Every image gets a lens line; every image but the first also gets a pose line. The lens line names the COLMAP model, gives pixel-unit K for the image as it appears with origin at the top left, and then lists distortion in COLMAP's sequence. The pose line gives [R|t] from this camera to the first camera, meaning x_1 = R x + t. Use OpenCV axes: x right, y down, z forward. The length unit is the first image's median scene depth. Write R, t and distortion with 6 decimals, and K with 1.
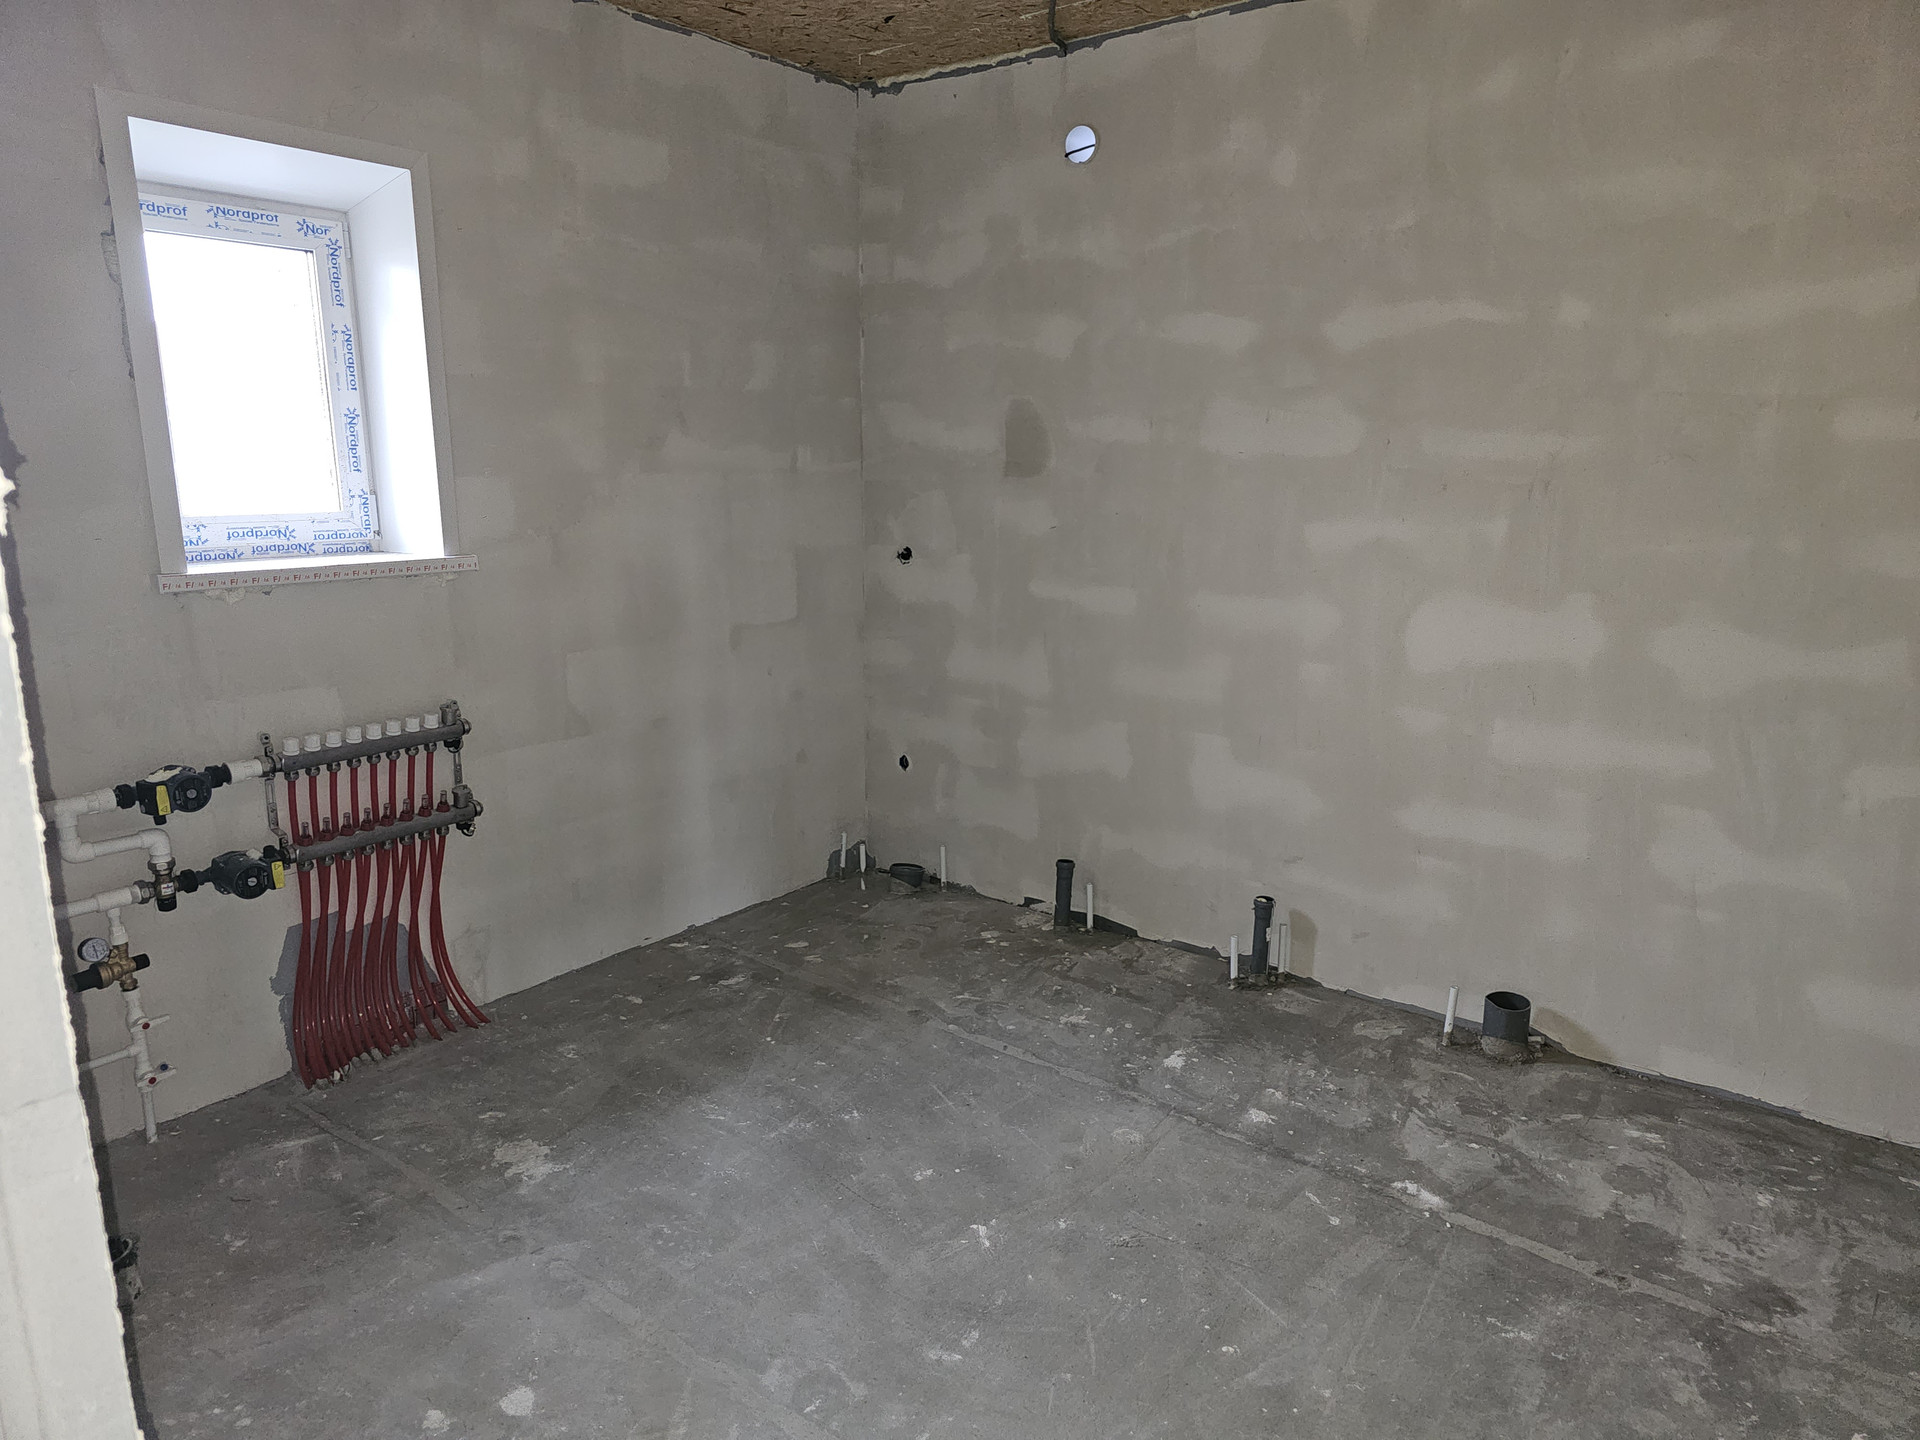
lens RADIAL K [[1266.2, 0, 978.0], [0, 1266.2, 713.5], [0, 0, 1]] dist [0.053745, -0.038188]
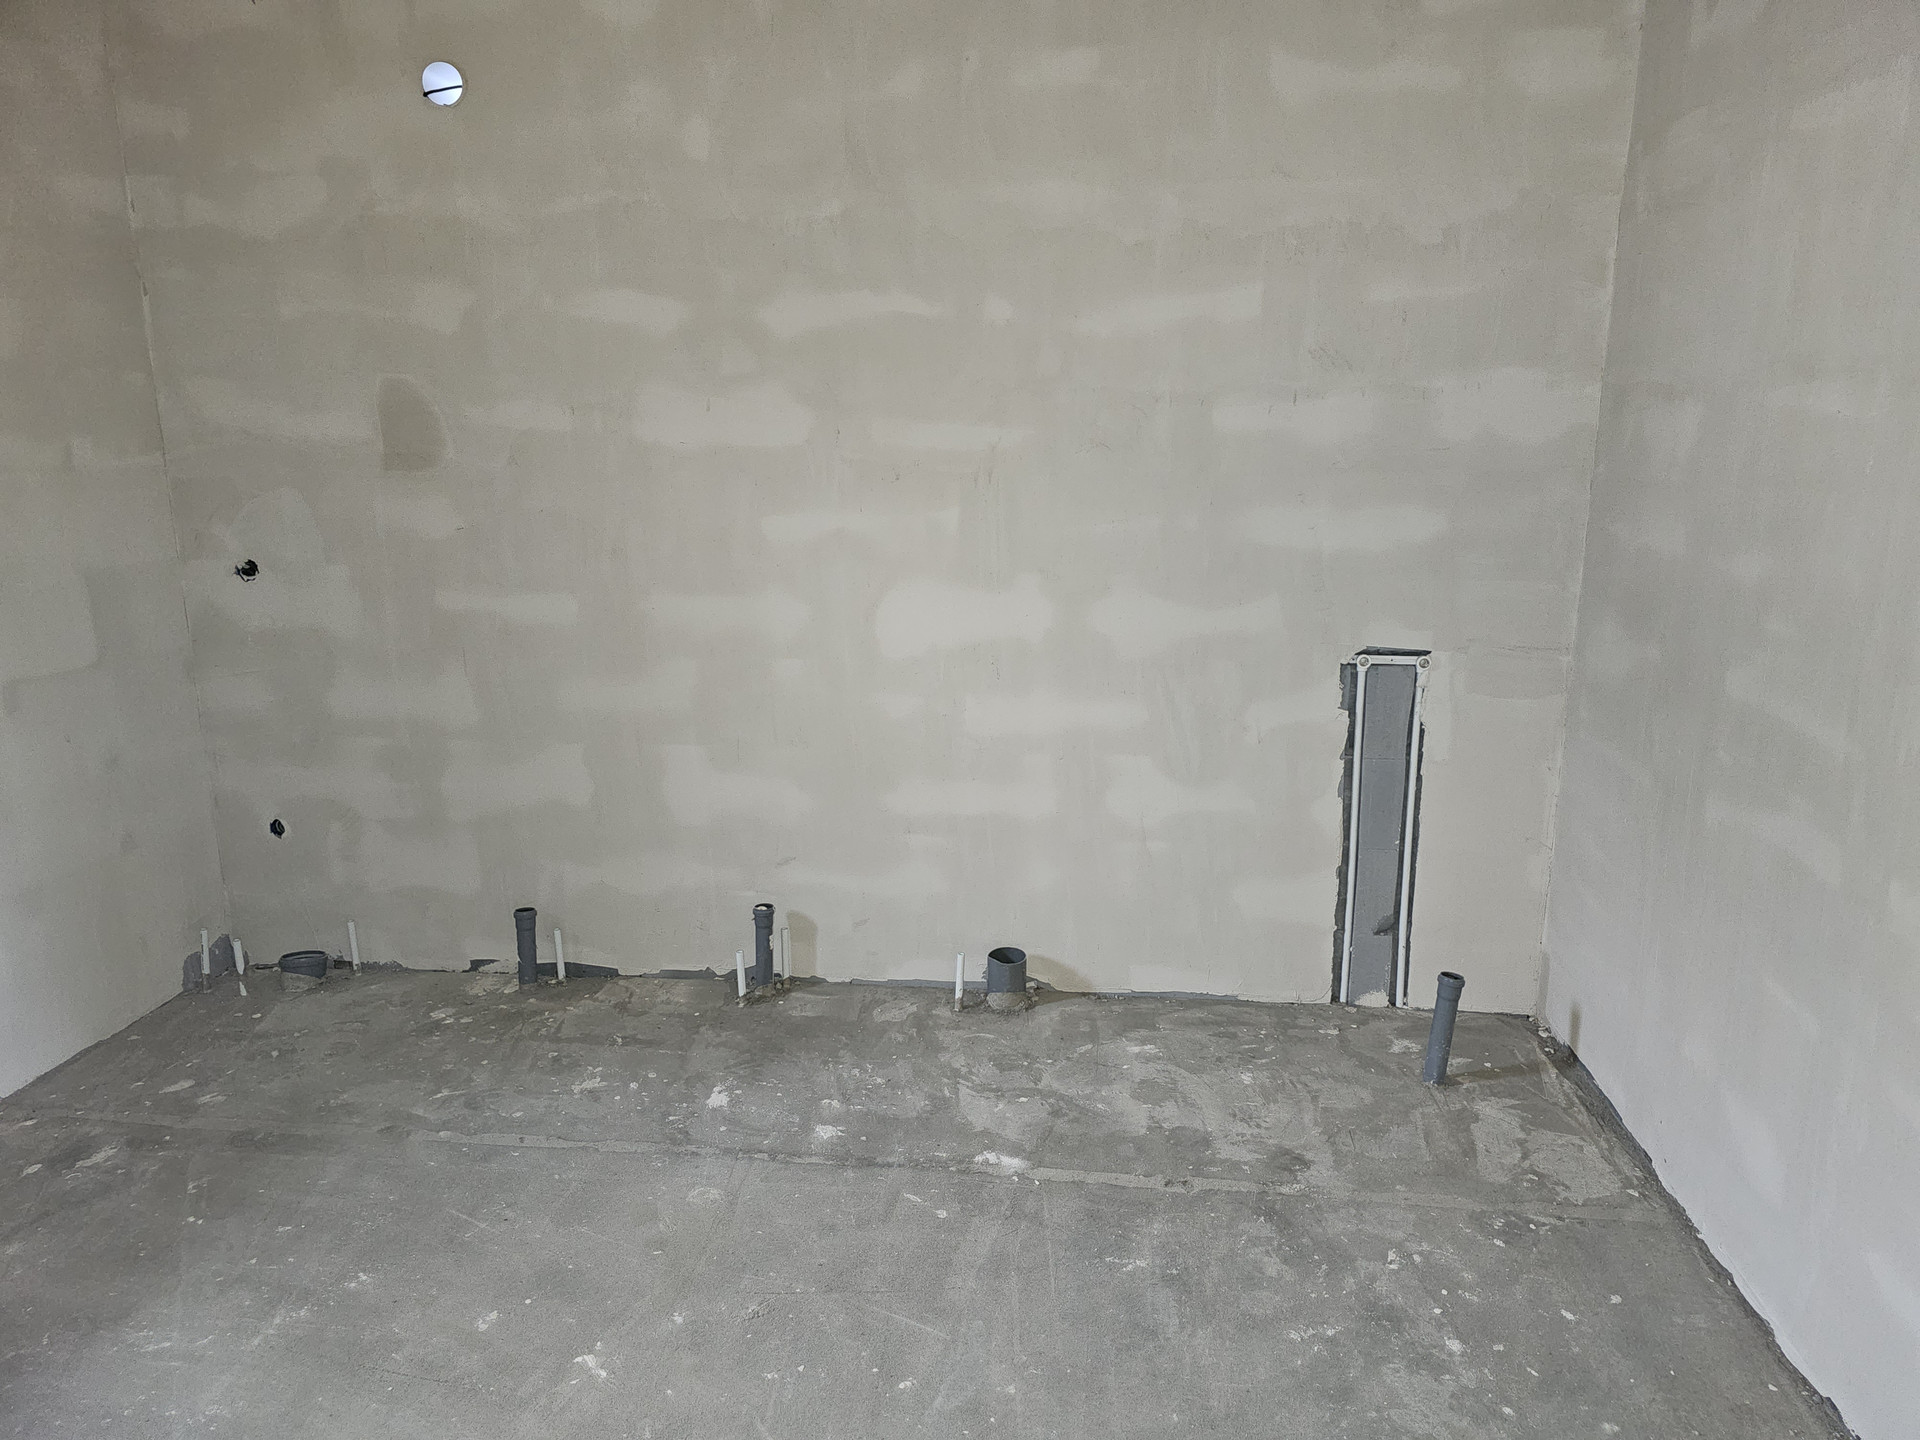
lens RADIAL K [[1272.7, 0, 977.8], [0, 1272.7, 723.7], [0, 0, 1]] dist [0.054801, -0.040081]
pose [[0.852135, -0.121618, 0.508993, -0.129297], [0.113945, 0.992405, 0.046362, -0.021499], [-0.510766, 0.018491, 0.859521, 0.095086]]
